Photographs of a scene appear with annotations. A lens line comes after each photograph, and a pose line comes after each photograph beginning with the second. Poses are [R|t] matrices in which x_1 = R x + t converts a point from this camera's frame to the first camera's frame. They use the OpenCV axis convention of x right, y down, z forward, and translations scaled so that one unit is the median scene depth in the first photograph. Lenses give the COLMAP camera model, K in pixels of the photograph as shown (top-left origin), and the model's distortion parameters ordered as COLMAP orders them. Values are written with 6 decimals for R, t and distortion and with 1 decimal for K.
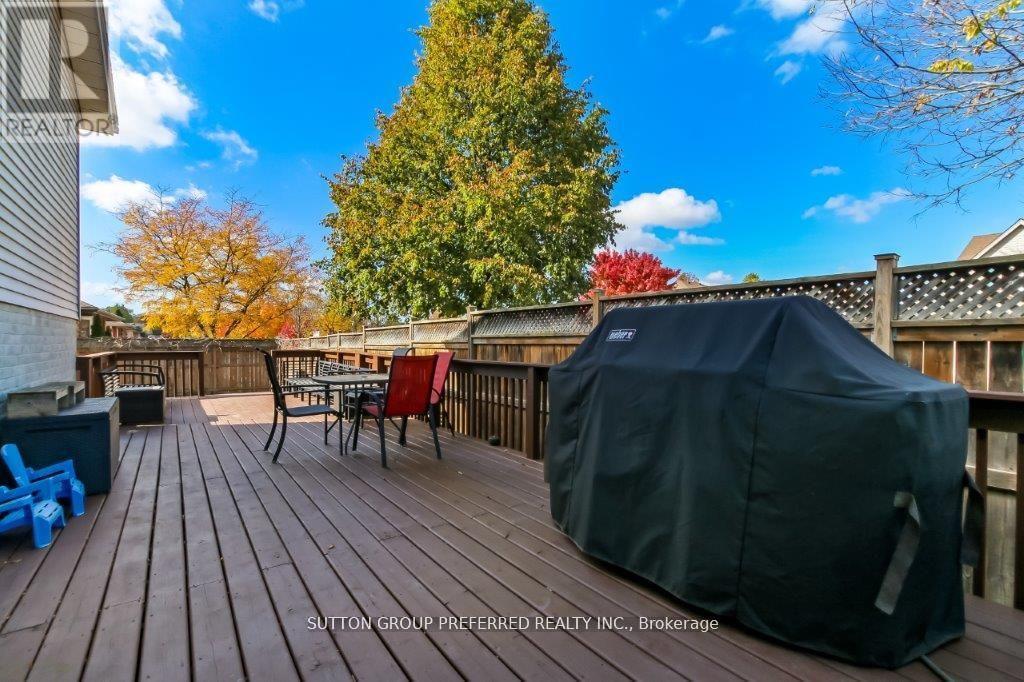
lens RADIAL K [[465.2, 0, 509.8], [0, 465.2, 341.0], [0, 0, 1]] dist [-0.030338, 0.007810]
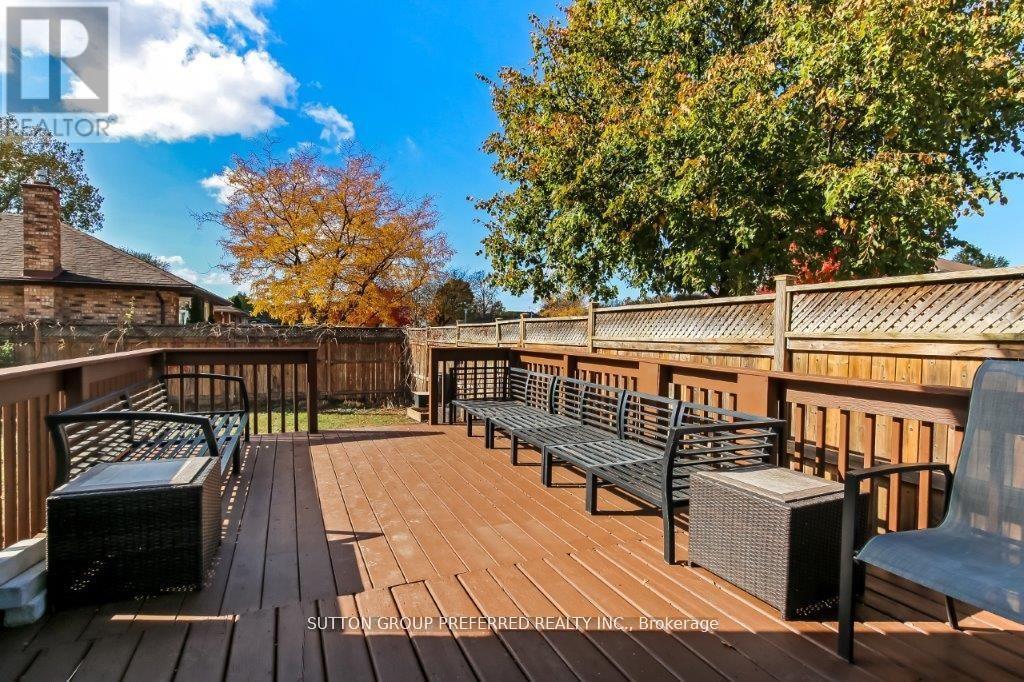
lens RADIAL K [[500.2, 0, 512.0], [0, 500.2, 341.0], [0, 0, 1]] dist [-0.037608, 0.000136]
pose [[0.977608, 0.013829, -0.209978, -0.161687], [-0.009763, 0.999744, 0.020387, -0.000235], [0.210206, -0.017880, 0.977494, 0.241630]]
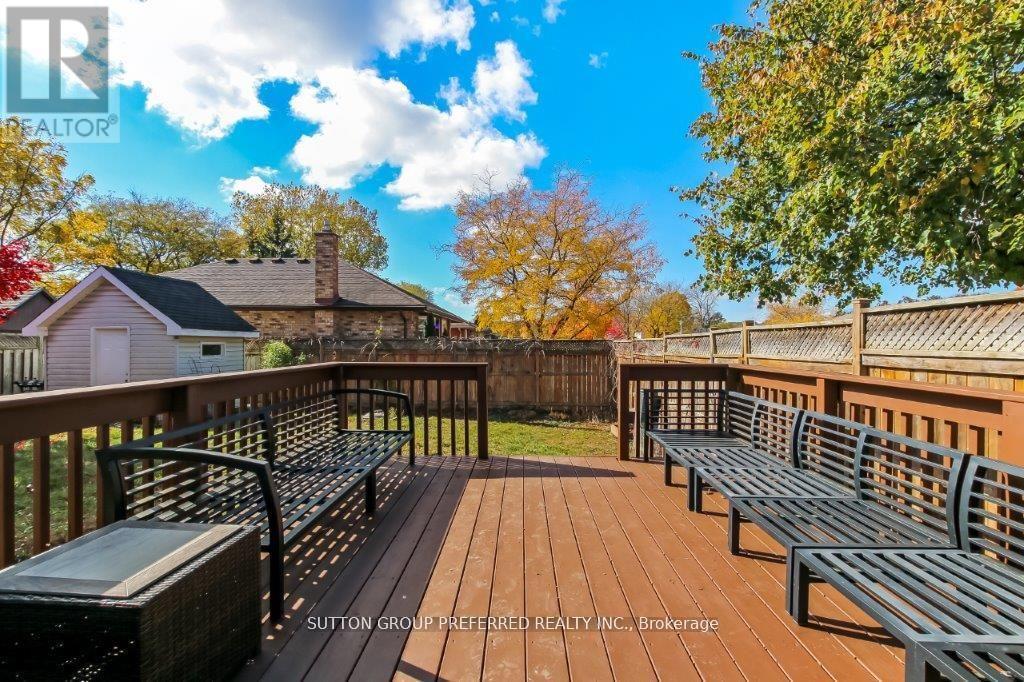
lens RADIAL K [[465.2, 0, 509.8], [0, 465.2, 341.0], [0, 0, 1]] dist [-0.030338, 0.007810]
pose [[0.790194, -0.000098, -0.612857, -0.177225], [-0.001987, 0.999994, -0.002722, 0.000073], [0.612853, 0.003369, 0.790189, 0.317609]]
